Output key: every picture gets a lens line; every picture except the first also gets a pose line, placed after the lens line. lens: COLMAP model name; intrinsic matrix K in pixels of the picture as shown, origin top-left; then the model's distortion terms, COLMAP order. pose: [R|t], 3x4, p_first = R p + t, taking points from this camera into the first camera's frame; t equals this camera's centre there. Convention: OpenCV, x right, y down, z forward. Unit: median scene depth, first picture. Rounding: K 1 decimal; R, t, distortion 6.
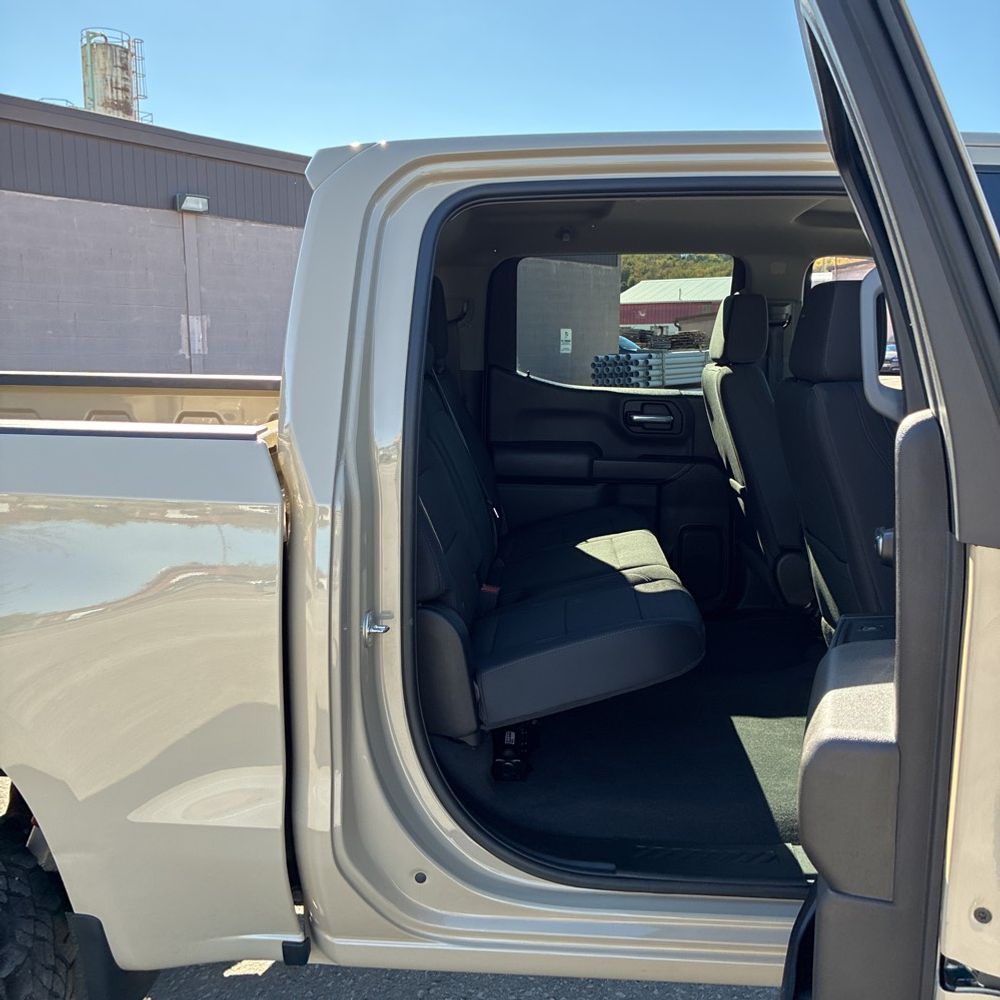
lens RADIAL K [[1017.2, 0, 500.0], [0, 1017.2, 500.0], [0, 0, 1]] dist [0.023070, -0.012679]
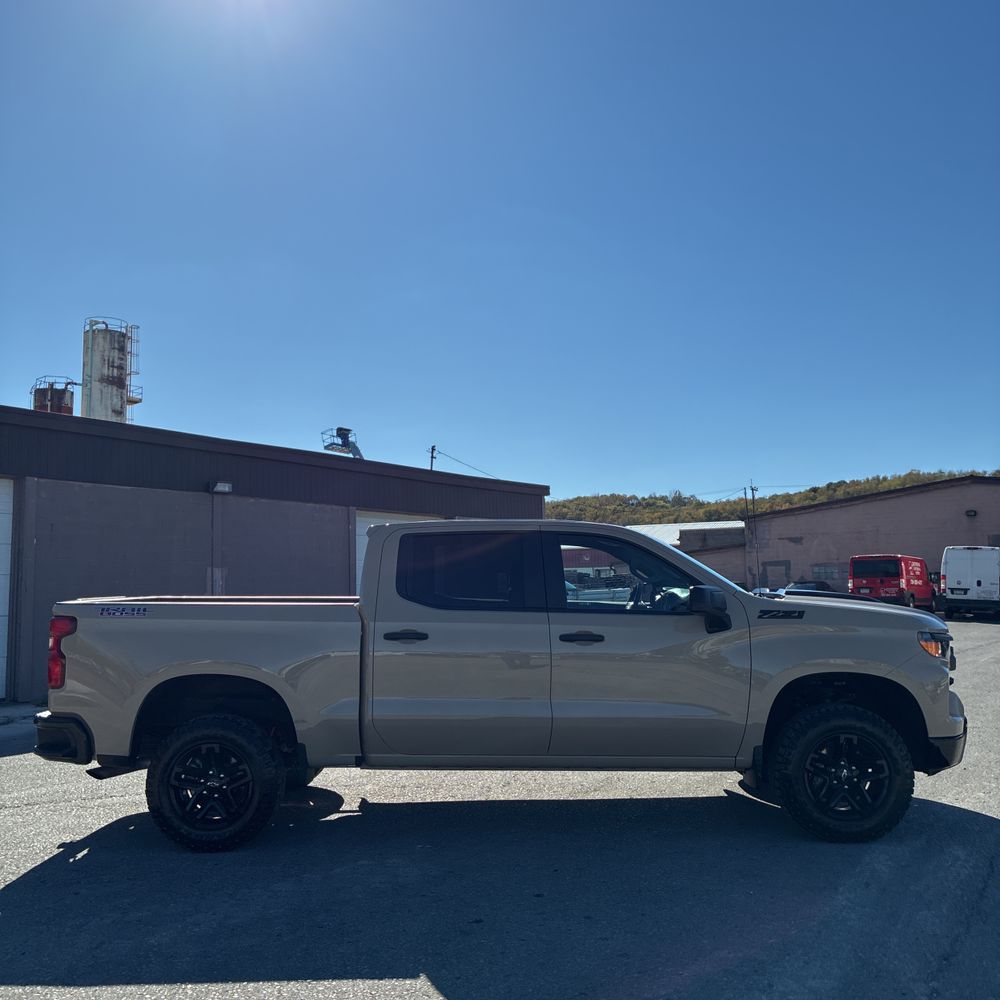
lens RADIAL K [[1023.7, 0, 488.2], [0, 1023.7, 500.5], [0, 0, 1]] dist [0.009276, 0.008575]
pose [[0.999551, -0.009952, 0.028261, 0.003921], [0.016312, 0.971936, -0.234677, 0.011373], [-0.025132, 0.235033, 0.971662, -0.069591]]
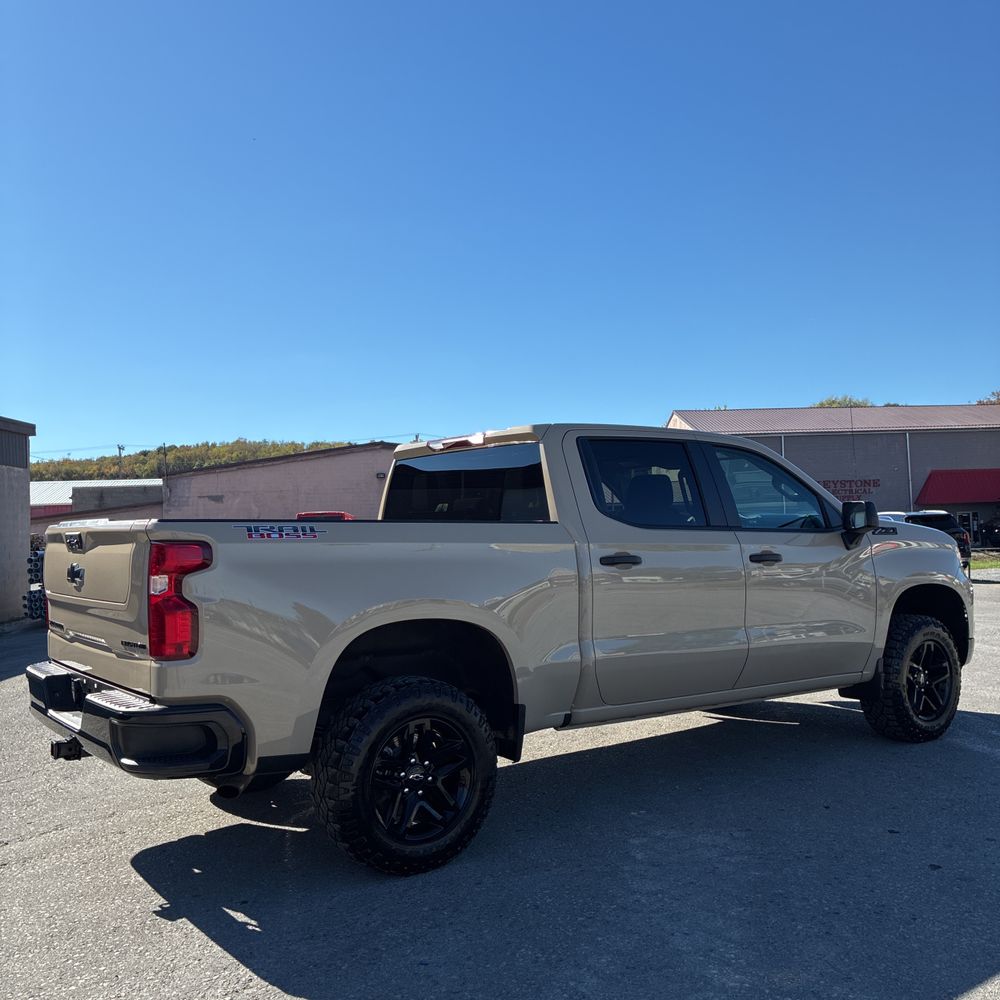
lens RADIAL K [[1023.7, 0, 488.2], [0, 1023.7, 500.5], [0, 0, 1]] dist [0.009276, 0.008575]
pose [[0.779690, 0.002775, 0.626159, -0.056916], [0.121209, 0.980407, -0.155275, 0.007542], [-0.614322, 0.196962, 0.764078, -0.027843]]
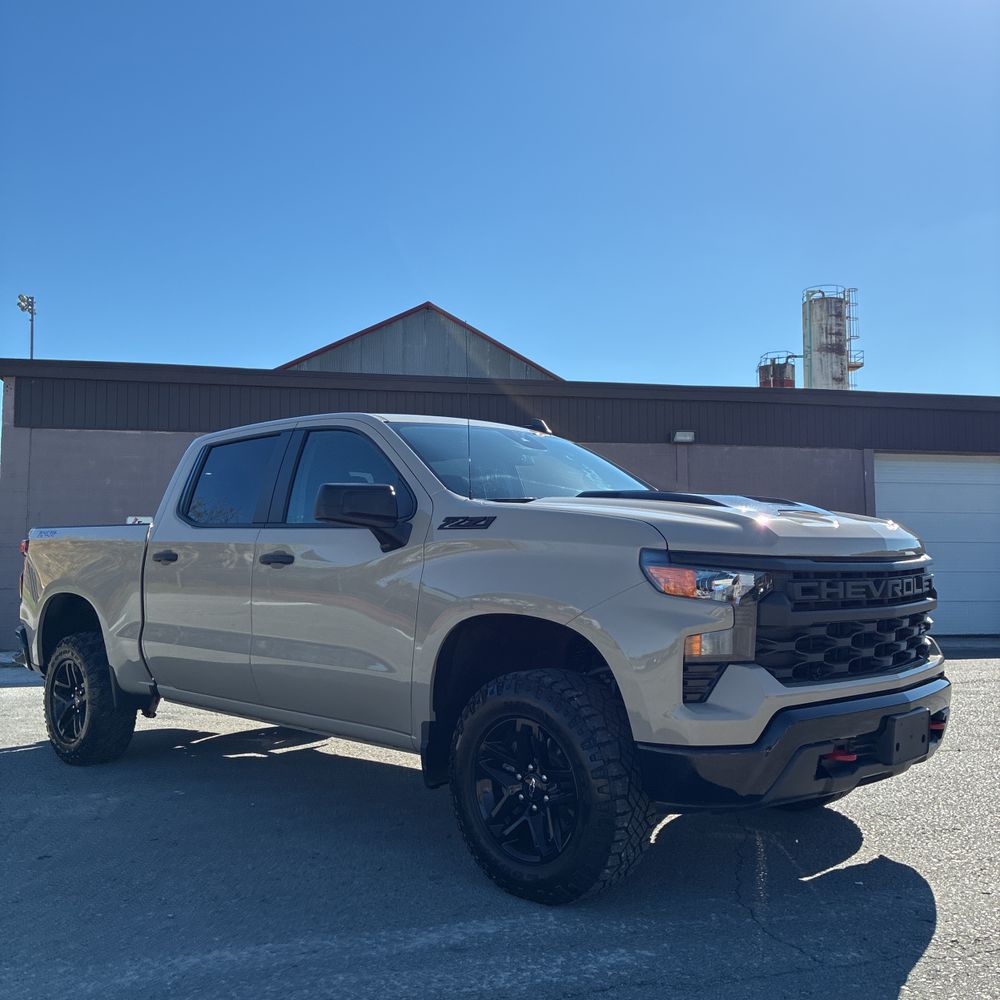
lens RADIAL K [[1023.7, 0, 488.2], [0, 1023.7, 500.5], [0, 0, 1]] dist [0.009276, 0.008575]
pose [[0.748557, -0.048057, -0.661326, 0.074535], [-0.095201, 0.979247, -0.178917, 0.009258], [0.656200, 0.196888, 0.728448, -0.019455]]
